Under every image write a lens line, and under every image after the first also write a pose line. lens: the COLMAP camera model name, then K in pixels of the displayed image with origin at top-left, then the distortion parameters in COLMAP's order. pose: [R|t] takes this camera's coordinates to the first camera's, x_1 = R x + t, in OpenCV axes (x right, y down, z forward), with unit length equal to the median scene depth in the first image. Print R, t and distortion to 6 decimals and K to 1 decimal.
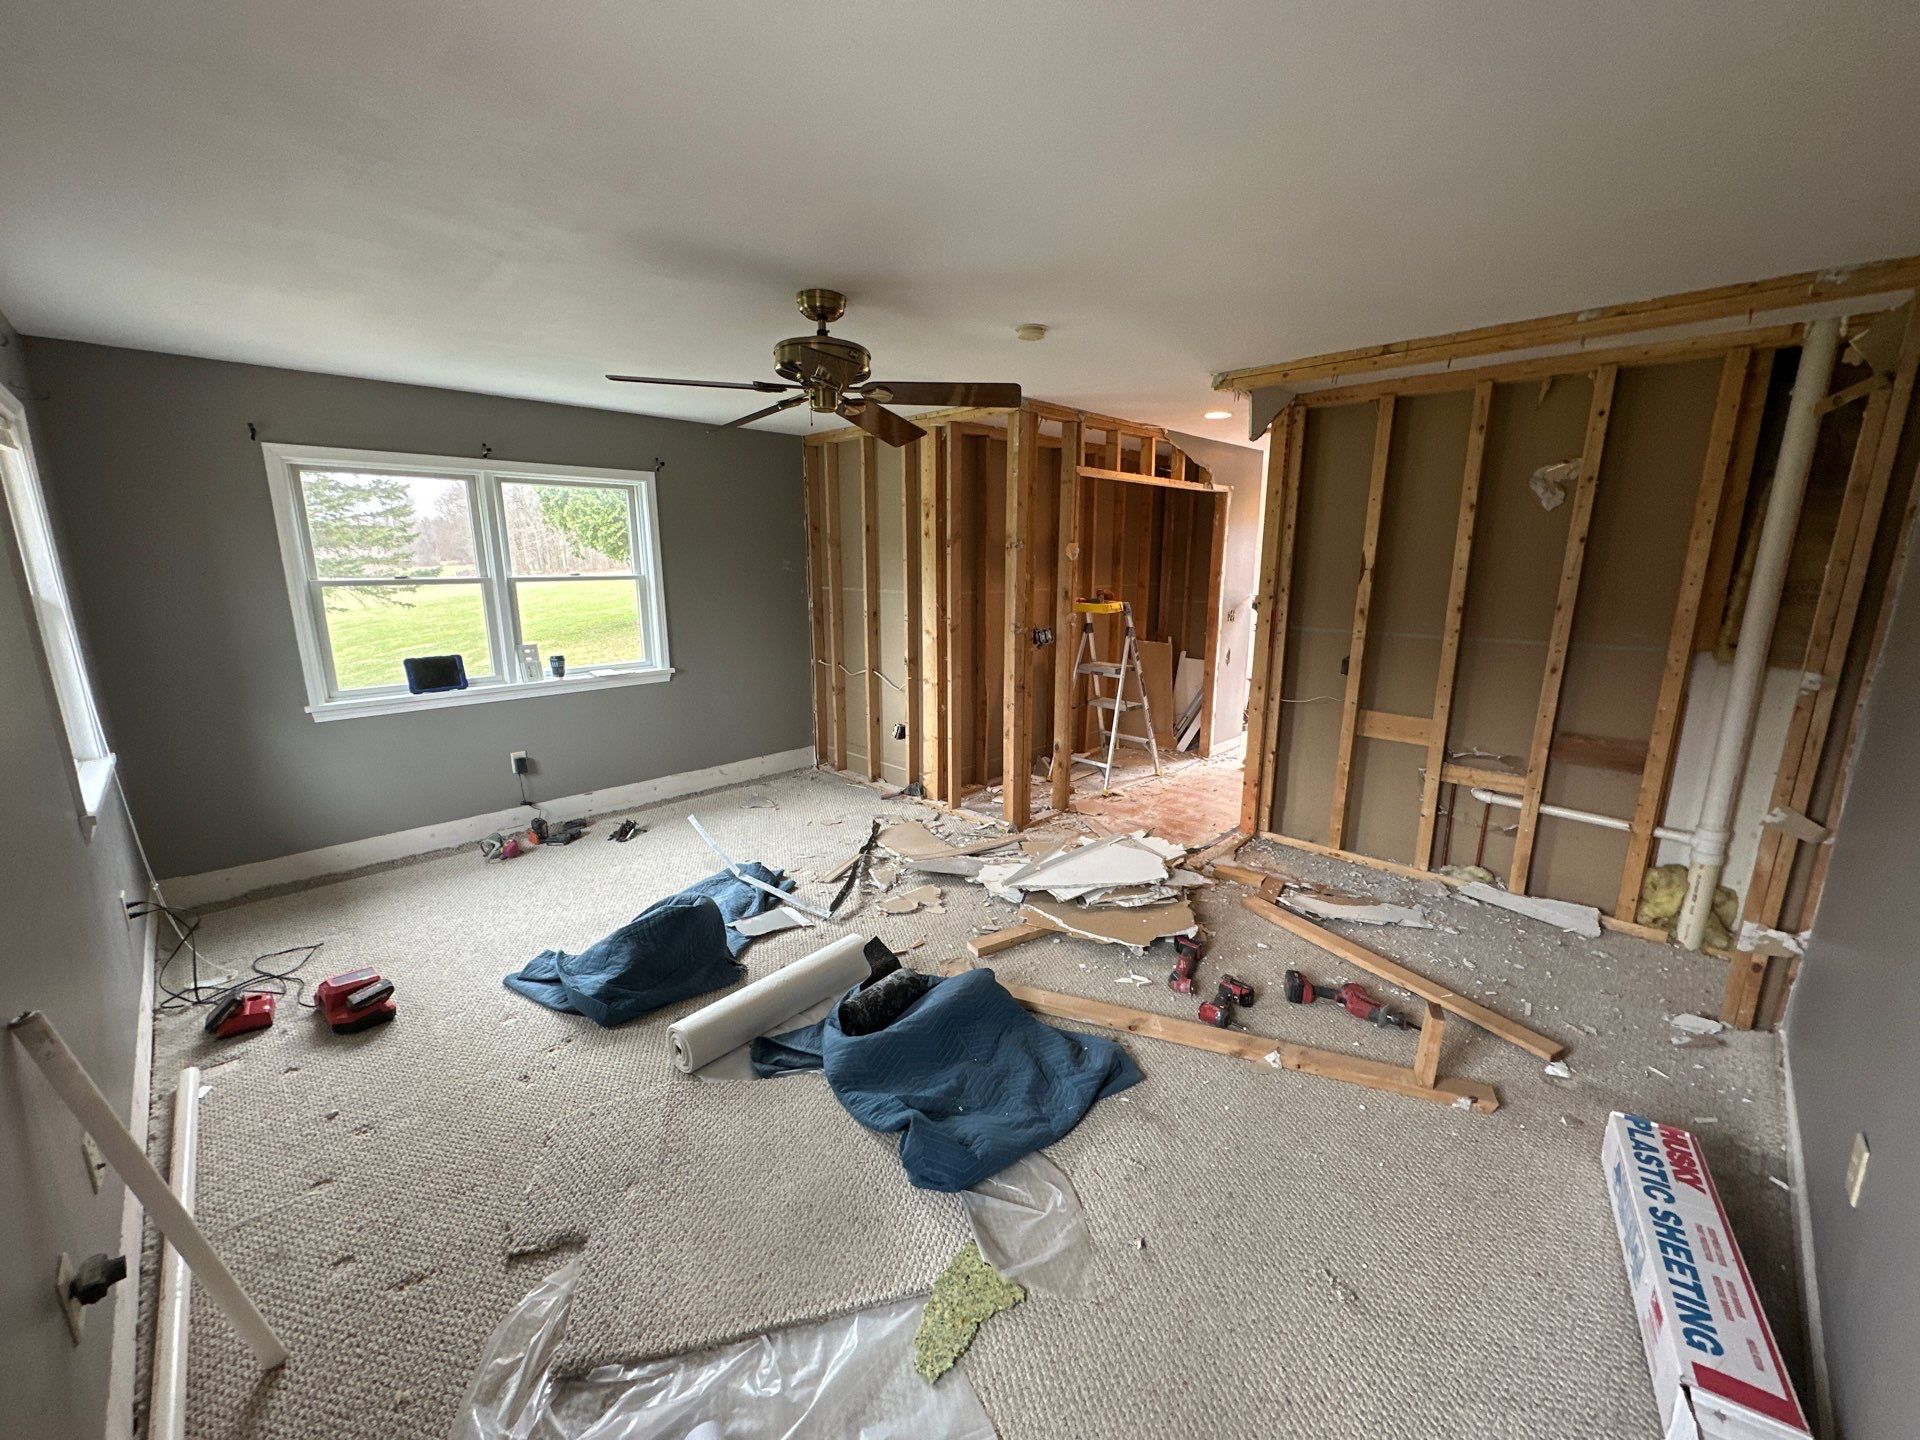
lens RADIAL K [[763.9, 0, 960.2], [0, 763.9, 720.9], [0, 0, 1]] dist [0.000746, -0.000284]
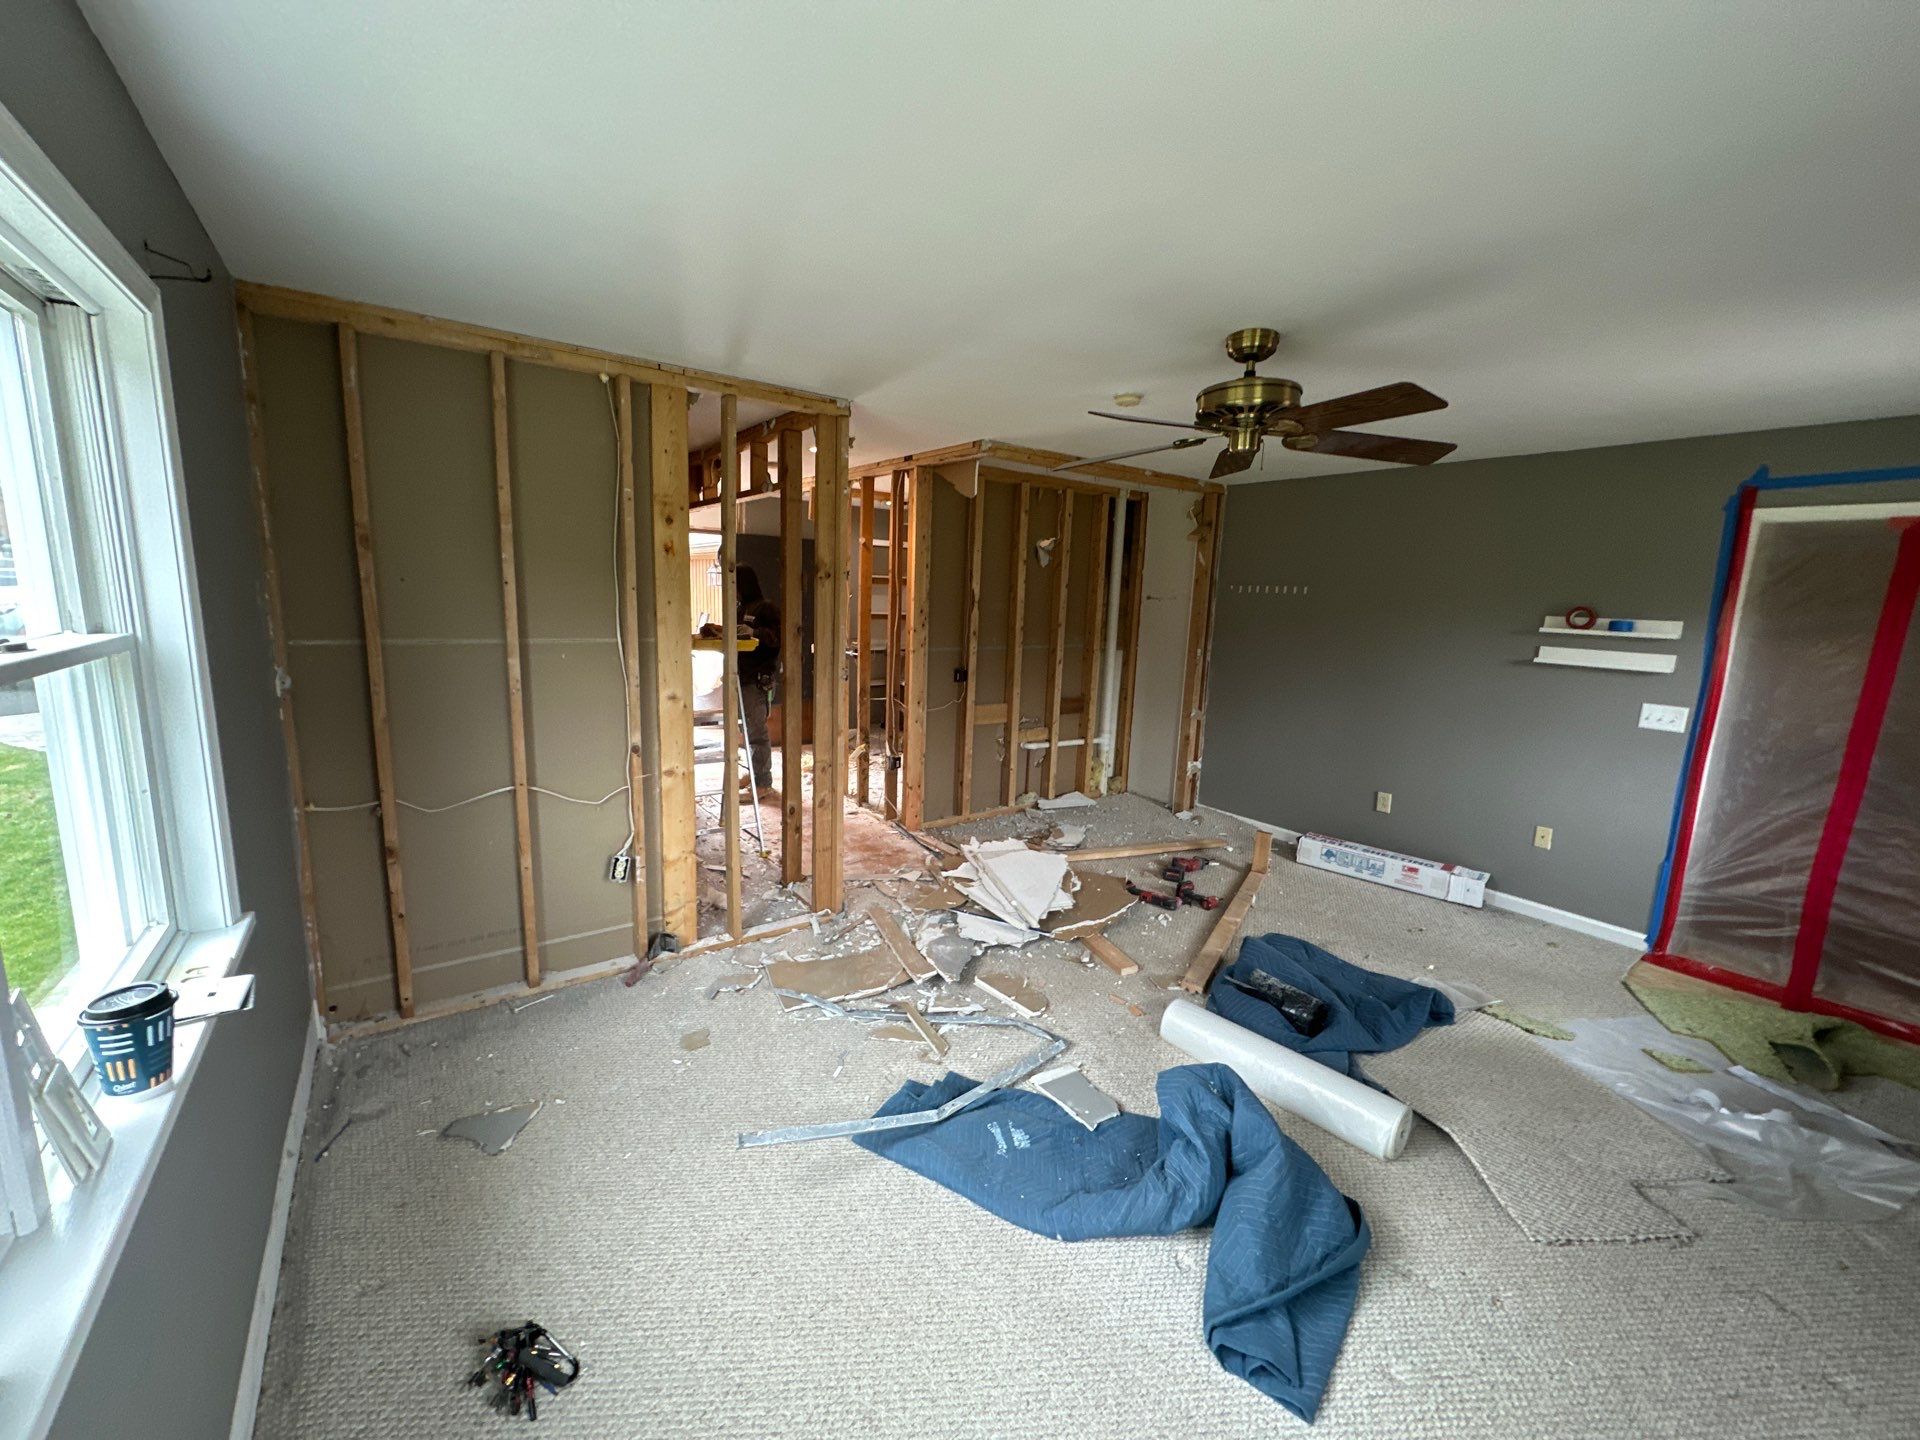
lens RADIAL K [[763.9, 0, 962.1], [0, 763.9, 716.4], [0, 0, 1]] dist [0.000746, -0.000284]
pose [[0.157357, -0.157002, 0.974982, -0.929791], [0.175906, 0.975949, 0.128768, -0.204675], [-0.971749, 0.151243, 0.181190, 0.928681]]
